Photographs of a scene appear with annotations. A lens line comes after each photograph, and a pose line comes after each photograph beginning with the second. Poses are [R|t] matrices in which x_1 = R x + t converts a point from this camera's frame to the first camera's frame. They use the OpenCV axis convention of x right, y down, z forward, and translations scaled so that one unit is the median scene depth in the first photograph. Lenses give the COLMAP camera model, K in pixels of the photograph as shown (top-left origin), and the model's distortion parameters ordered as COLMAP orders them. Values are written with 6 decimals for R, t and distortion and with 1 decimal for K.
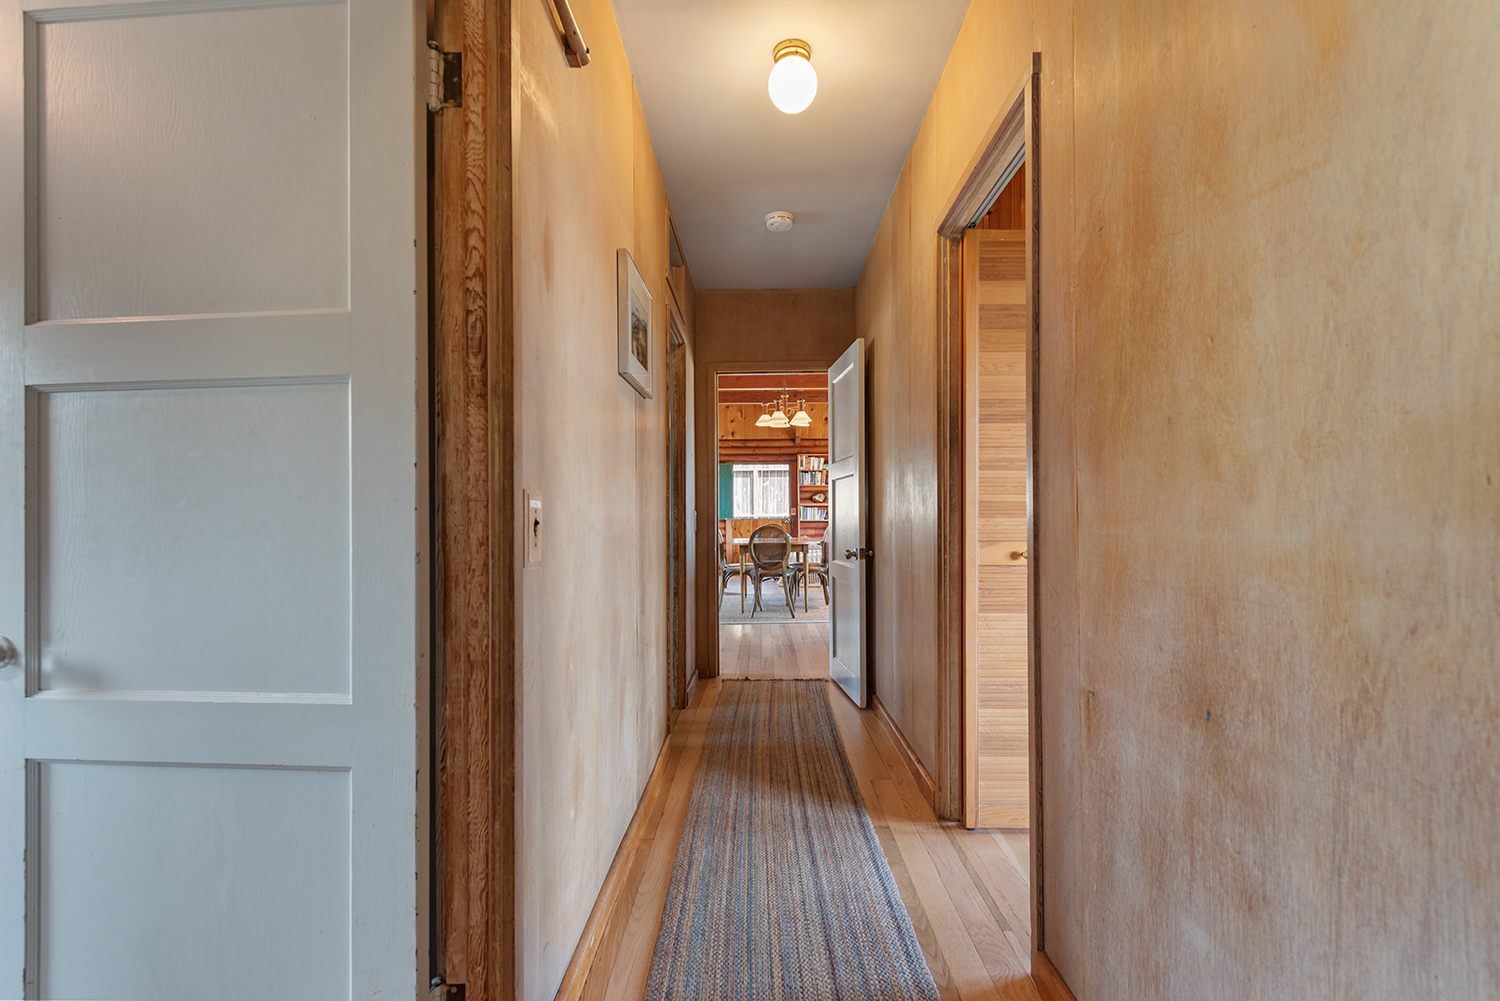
lens RADIAL K [[729.1, 0, 744.6], [0, 729.1, 518.6], [0, 0, 1]] dist [0.016616, -0.001501]
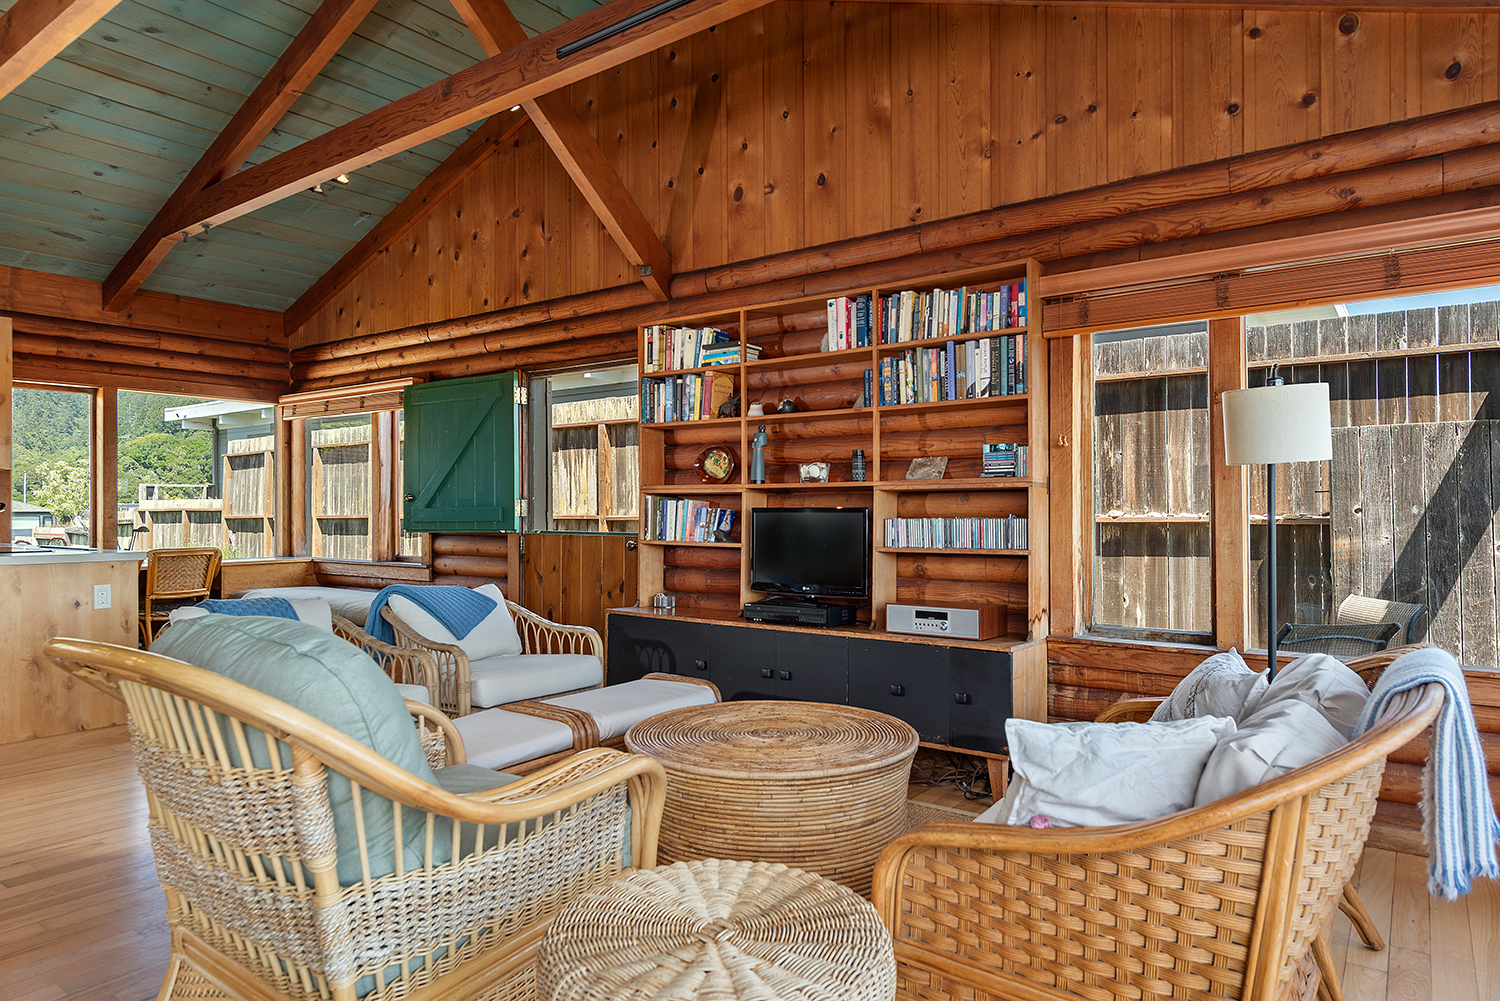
lens RADIAL K [[895.9, 0, 750.0], [0, 895.9, 500.5], [0, 0, 1]] dist [0.011565, -0.001932]
pose [[0.823597, -0.001015, -0.567175, 0.320932], [-0.003012, 0.999976, -0.006164, -0.012412], [0.567168, 0.006785, 0.823574, 0.716309]]
